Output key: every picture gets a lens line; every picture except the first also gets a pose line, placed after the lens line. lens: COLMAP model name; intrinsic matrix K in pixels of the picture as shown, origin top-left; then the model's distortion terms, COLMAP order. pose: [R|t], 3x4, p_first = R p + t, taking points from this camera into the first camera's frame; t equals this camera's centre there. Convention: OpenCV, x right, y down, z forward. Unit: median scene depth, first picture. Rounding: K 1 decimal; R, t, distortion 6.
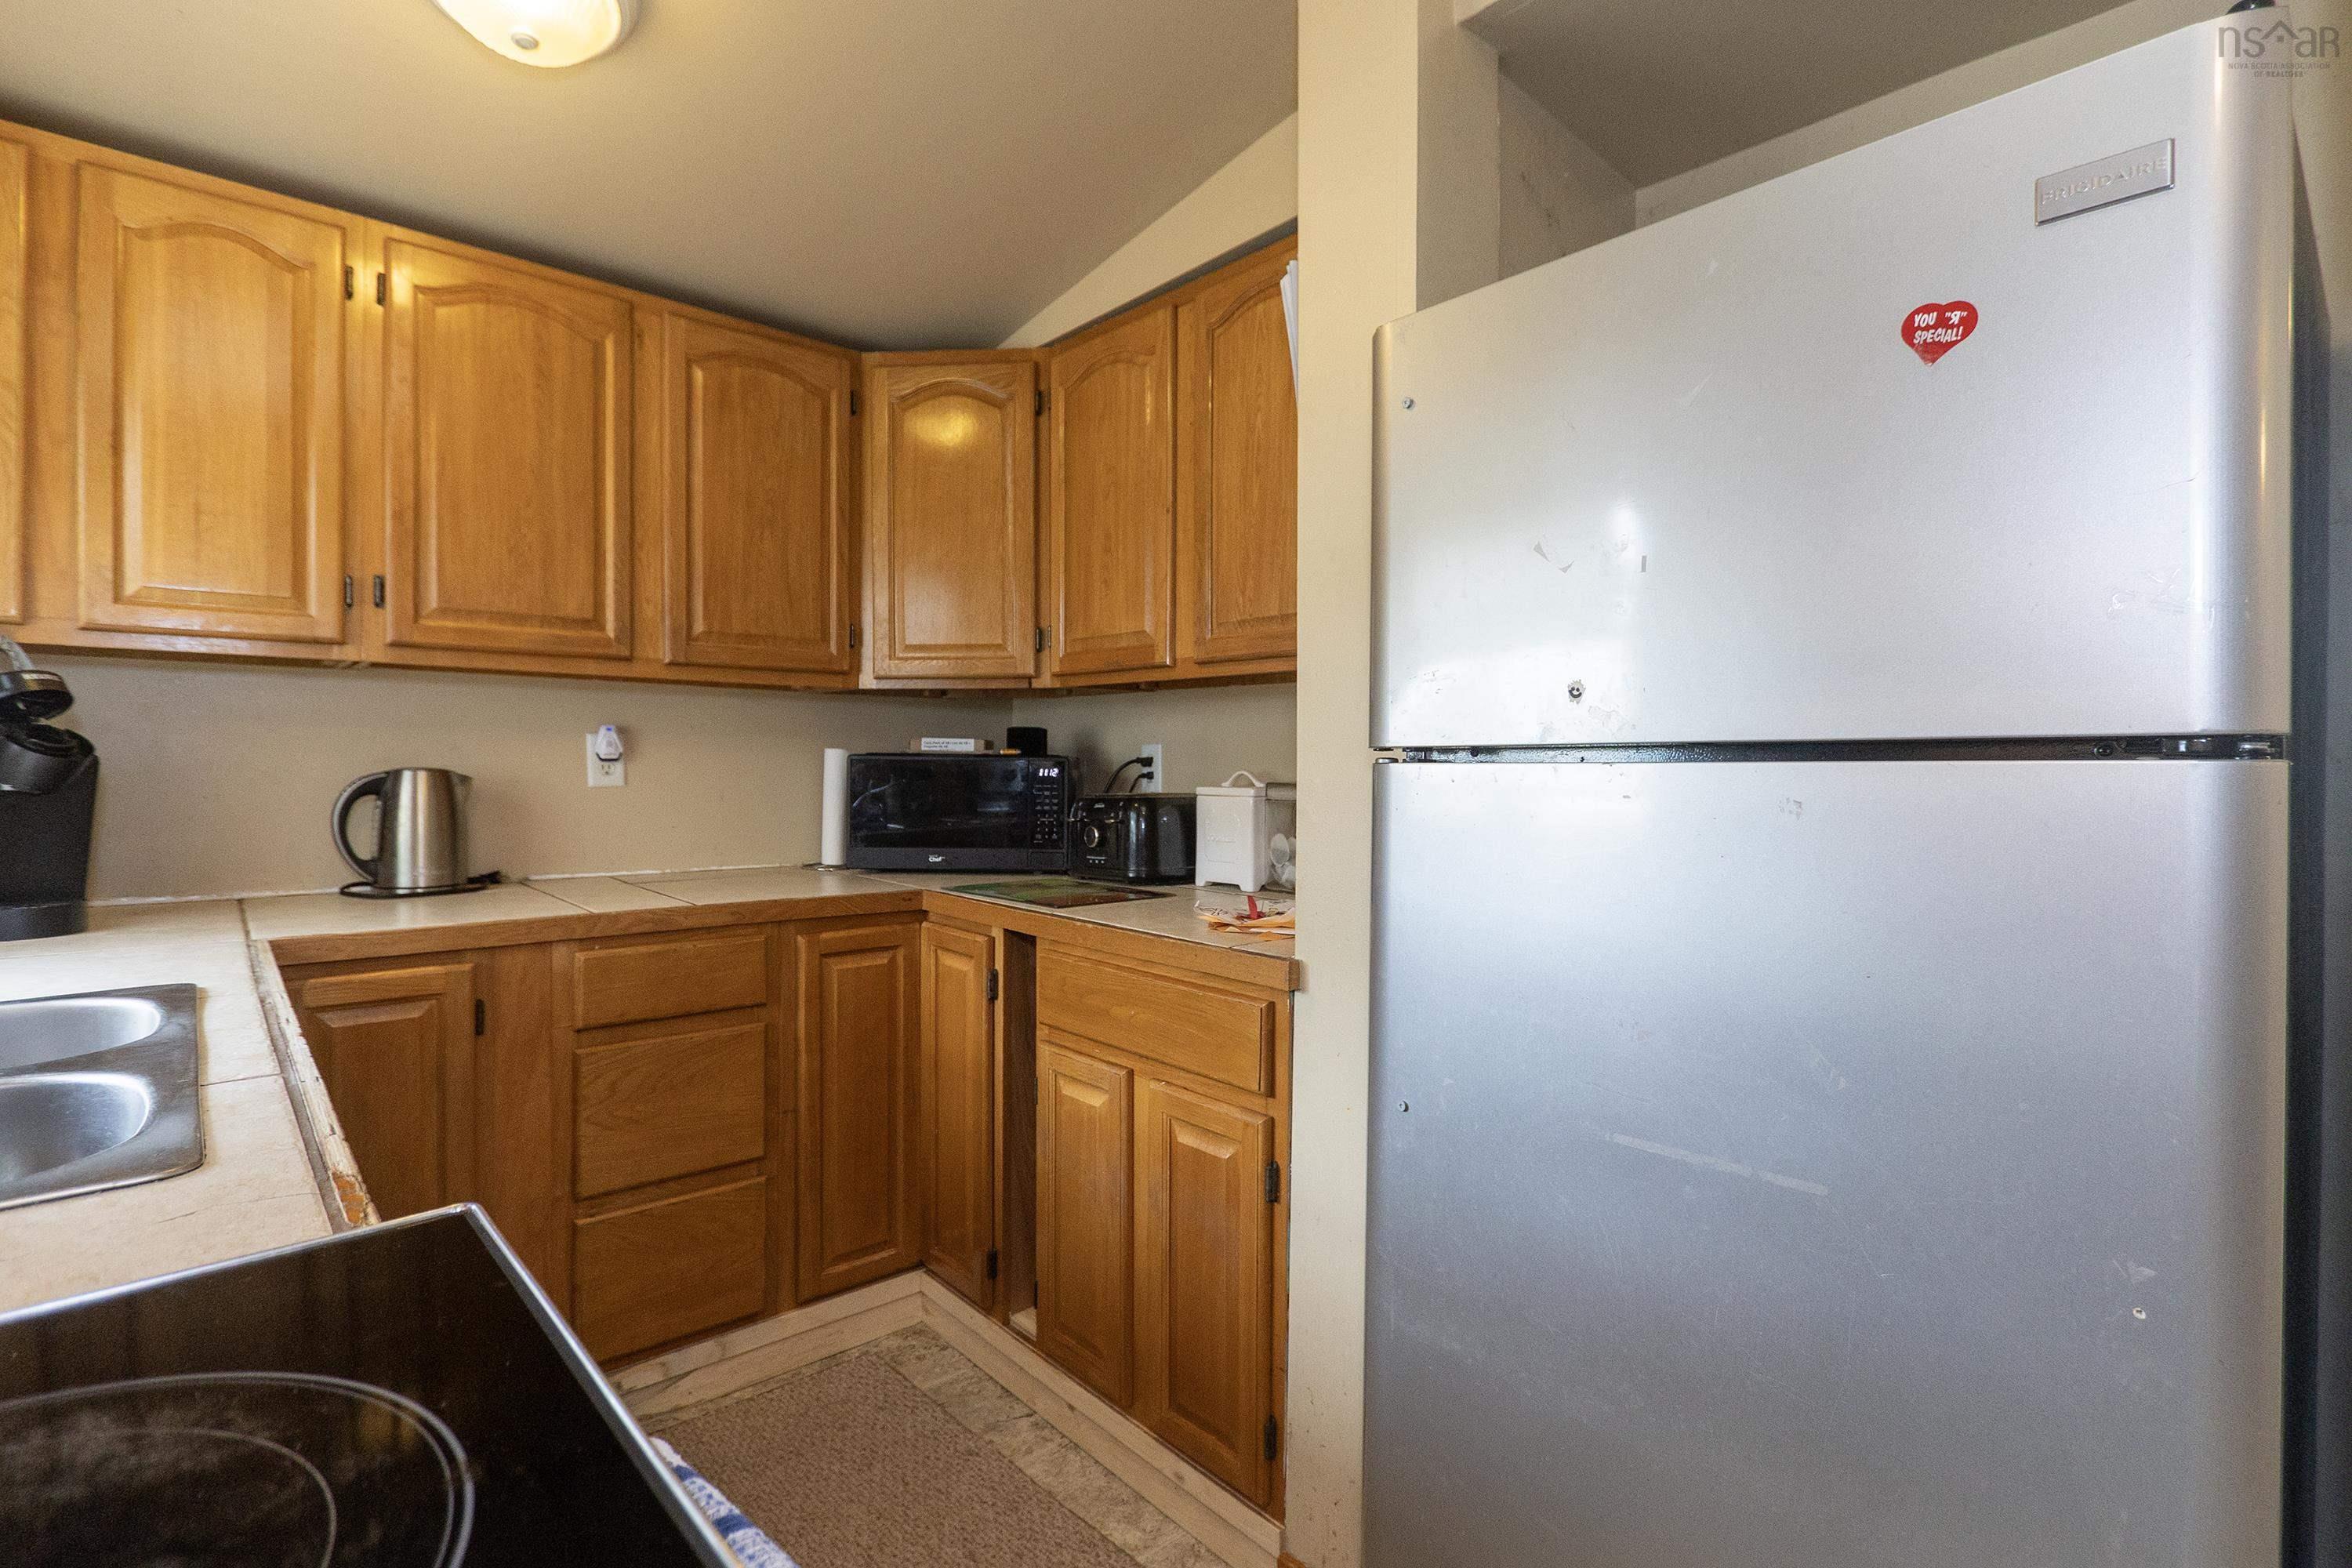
lens RADIAL K [[1091.1, 0, 1174.7], [0, 1091.1, 775.1], [0, 0, 1]] dist [-0.001479, -0.002463]
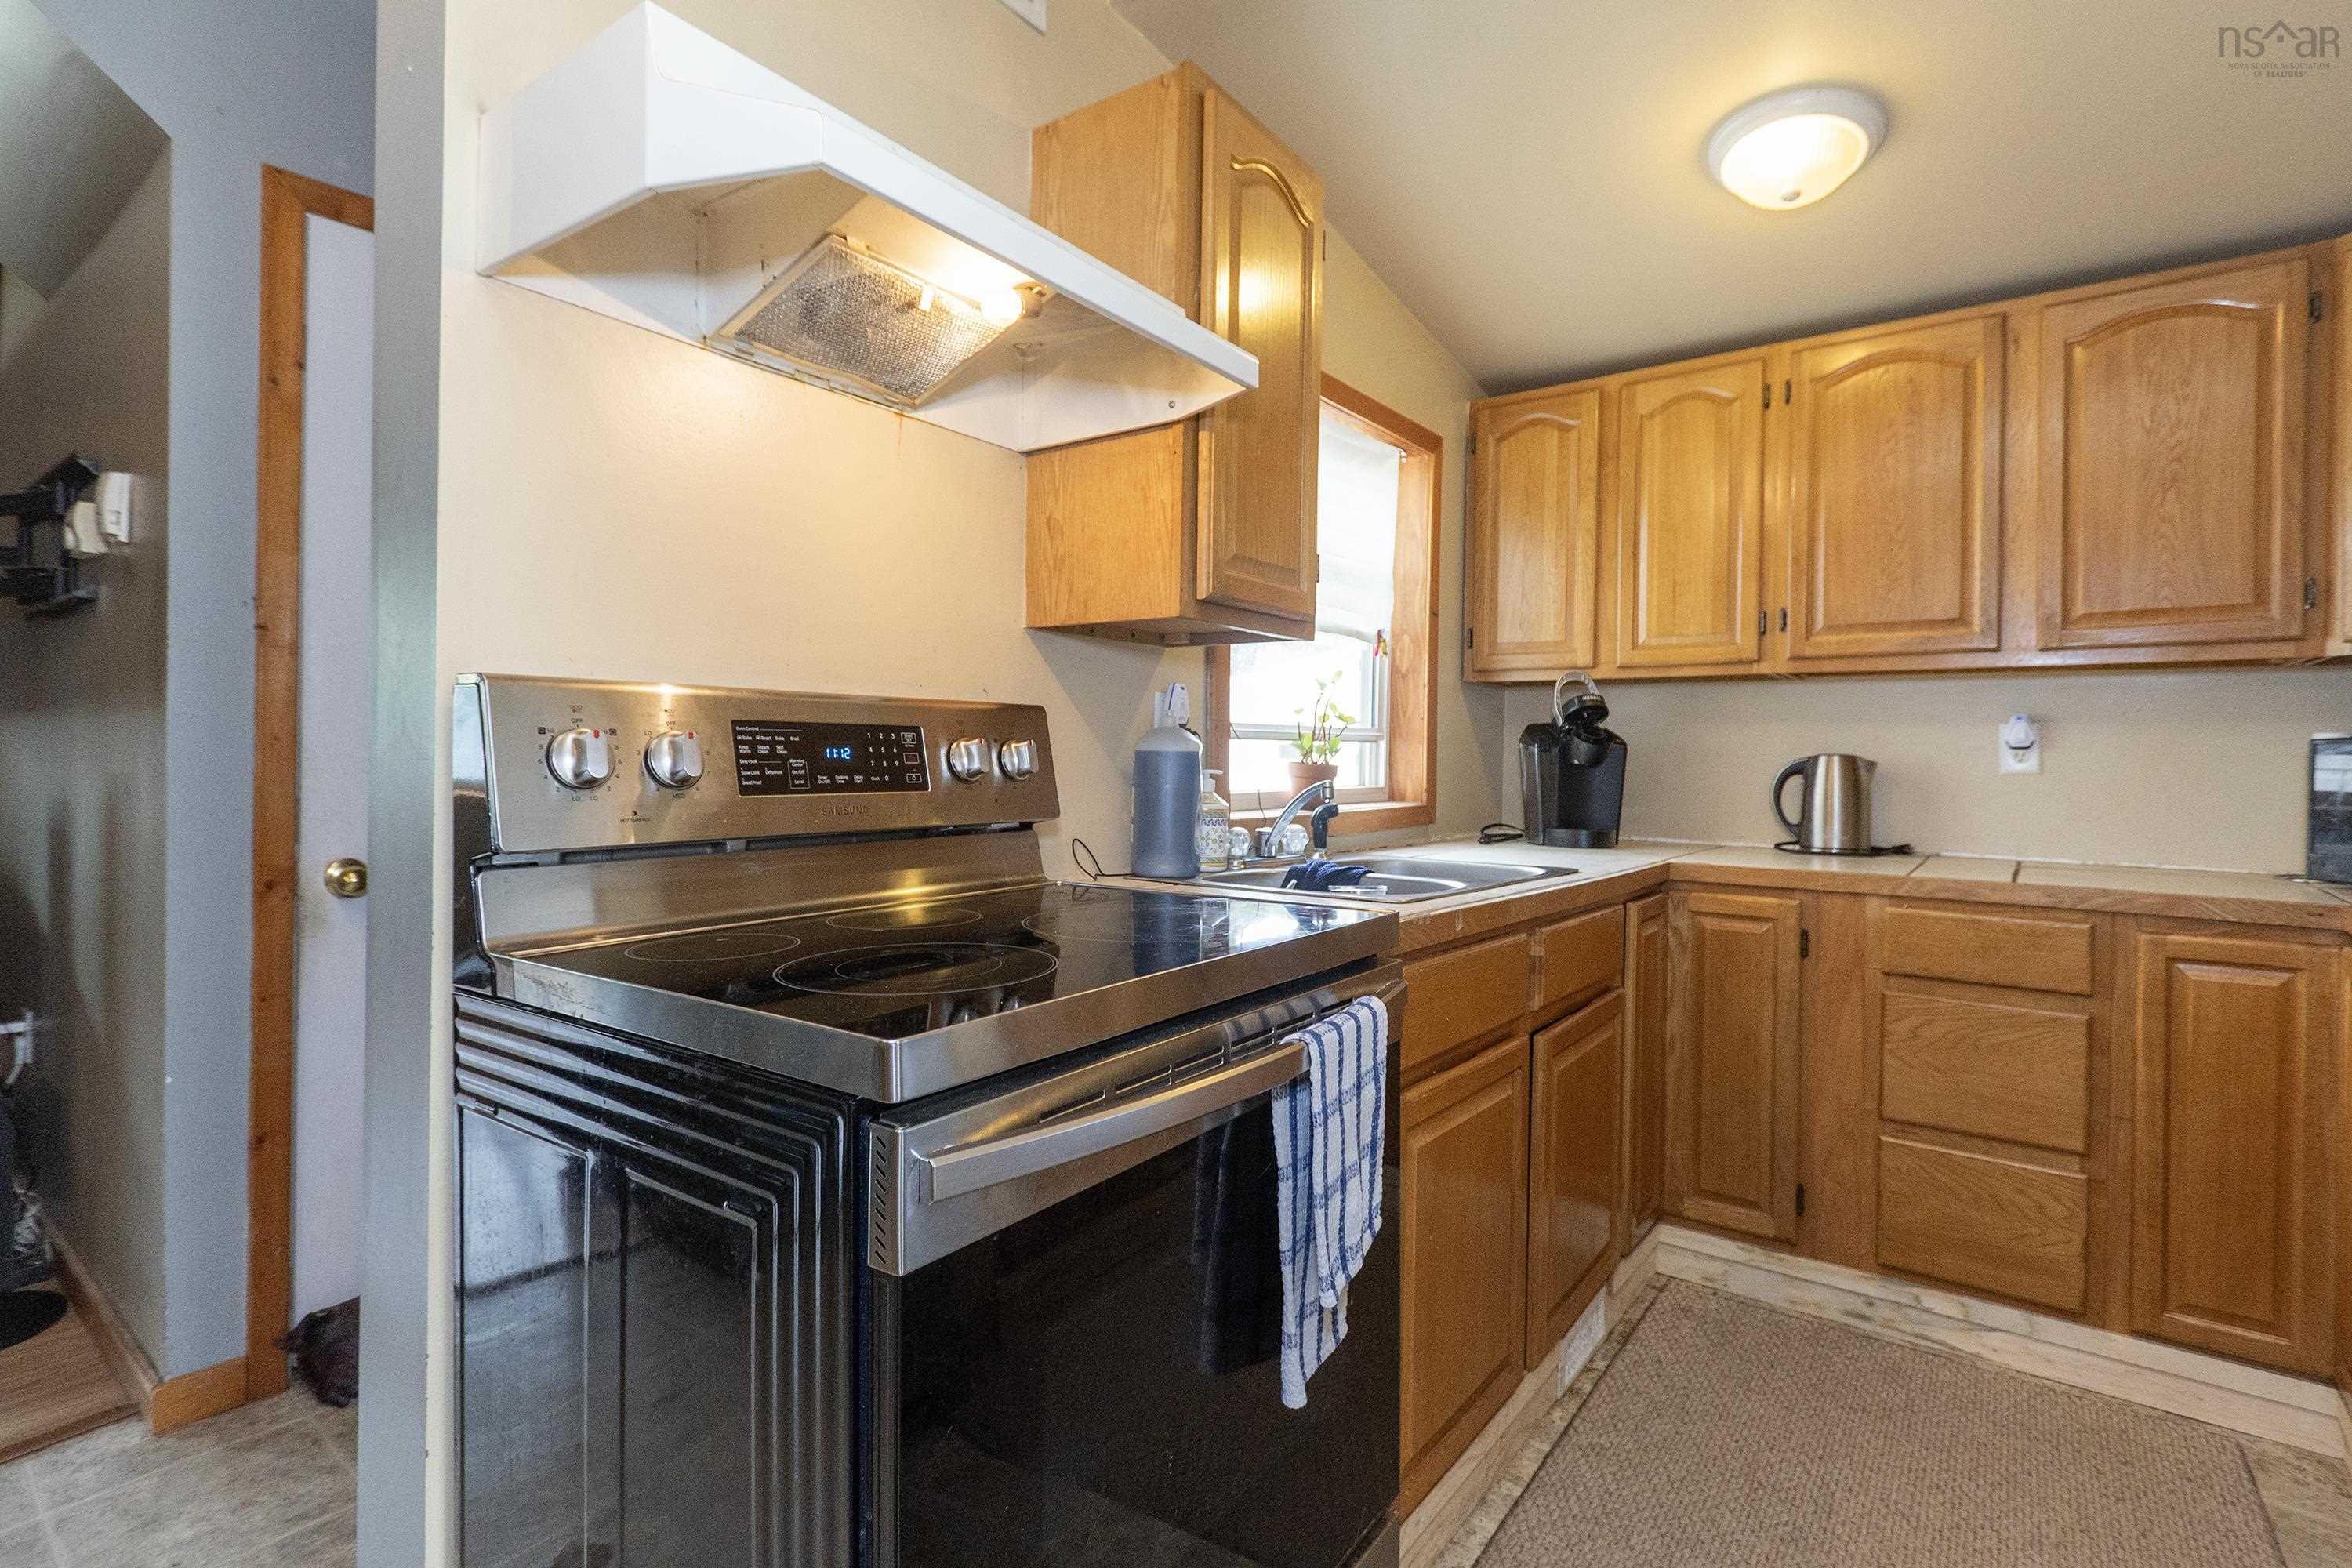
lens RADIAL K [[1091.1, 0, 1170.7], [0, 1091.1, 771.7], [0, 0, 1]] dist [-0.001479, -0.002463]
pose [[0.182183, 0.007818, -0.983234, 0.416134], [-0.023452, 0.999718, 0.003604, 0.028050], [0.982985, 0.022403, 0.182315, 0.023475]]
